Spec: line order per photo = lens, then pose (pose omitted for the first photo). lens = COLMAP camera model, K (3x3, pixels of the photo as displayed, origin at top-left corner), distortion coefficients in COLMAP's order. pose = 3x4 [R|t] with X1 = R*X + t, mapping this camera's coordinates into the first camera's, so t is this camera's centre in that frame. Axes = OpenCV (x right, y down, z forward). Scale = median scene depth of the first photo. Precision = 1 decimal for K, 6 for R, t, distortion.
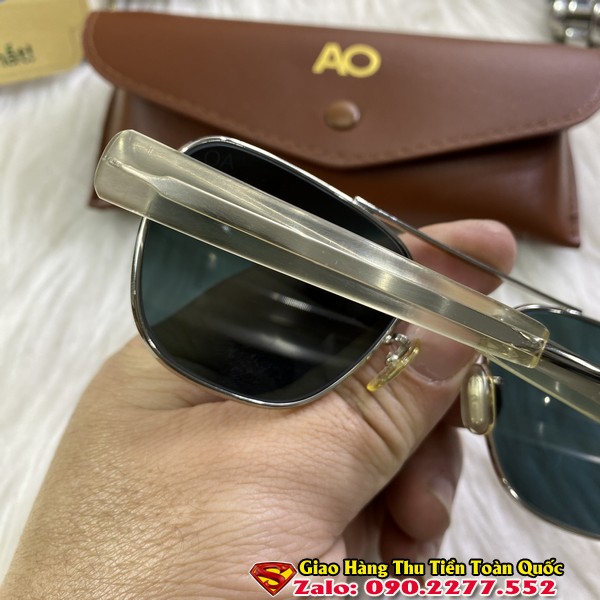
lens RADIAL K [[660.1, 0, 331.1], [0, 660.1, 301.2], [0, 0, 1]] dist [-0.237508, 0.226420]
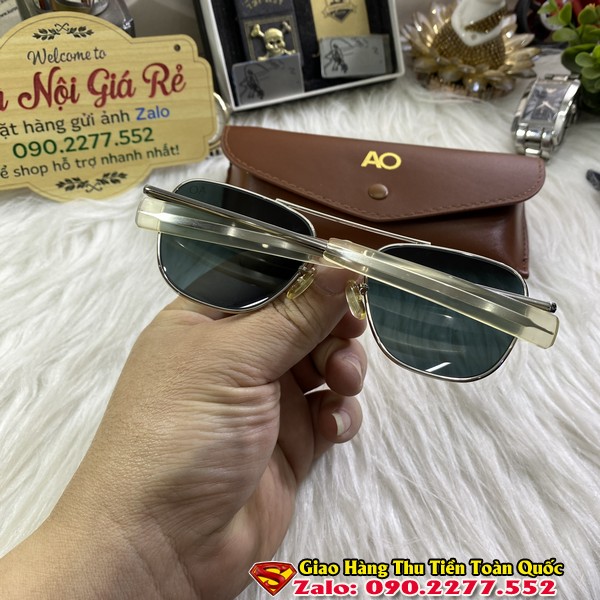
lens RADIAL K [[617.2, 0, 300.0], [0, 617.2, 300.0], [0, 0, 1]] dist [-0.025760, -0.004680]
pose [[0.998272, 0.037074, -0.045587, -0.098445], [-0.045204, 0.980211, -0.192727, 0.291802], [0.037540, 0.194455, 0.980193, -0.494256]]
